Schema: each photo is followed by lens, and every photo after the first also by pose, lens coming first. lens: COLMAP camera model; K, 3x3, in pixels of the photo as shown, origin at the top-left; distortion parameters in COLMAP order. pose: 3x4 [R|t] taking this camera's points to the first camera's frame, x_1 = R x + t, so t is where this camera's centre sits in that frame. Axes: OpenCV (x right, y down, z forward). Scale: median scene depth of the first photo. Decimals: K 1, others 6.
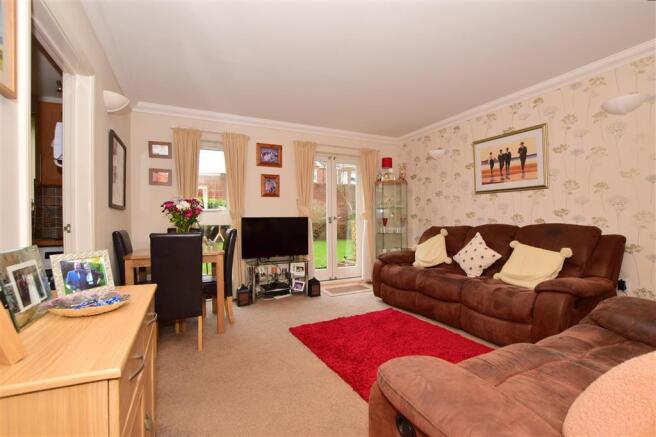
lens RADIAL K [[297.6, 0, 328.0], [0, 297.6, 218.5], [0, 0, 1]] dist [-0.025035, 0.000913]
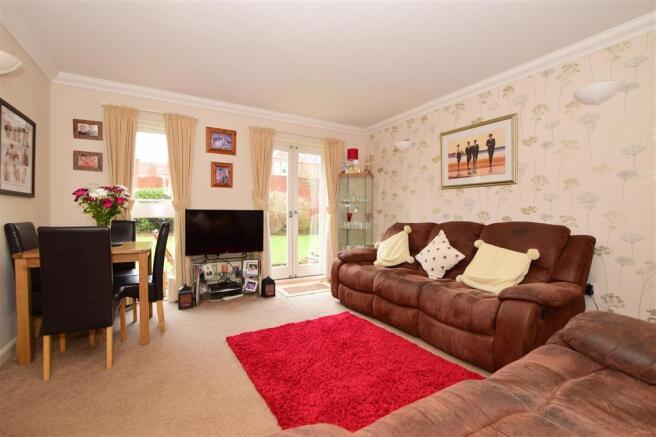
lens RADIAL K [[292.4, 0, 328.0], [0, 292.4, 218.5], [0, 0, 1]] dist [-0.023401, -0.000863]
pose [[0.997416, 0.015744, 0.070096, 0.088896], [-0.017094, 0.999679, 0.018707, -0.000023], [-0.069779, -0.019857, 0.997365, 0.118589]]
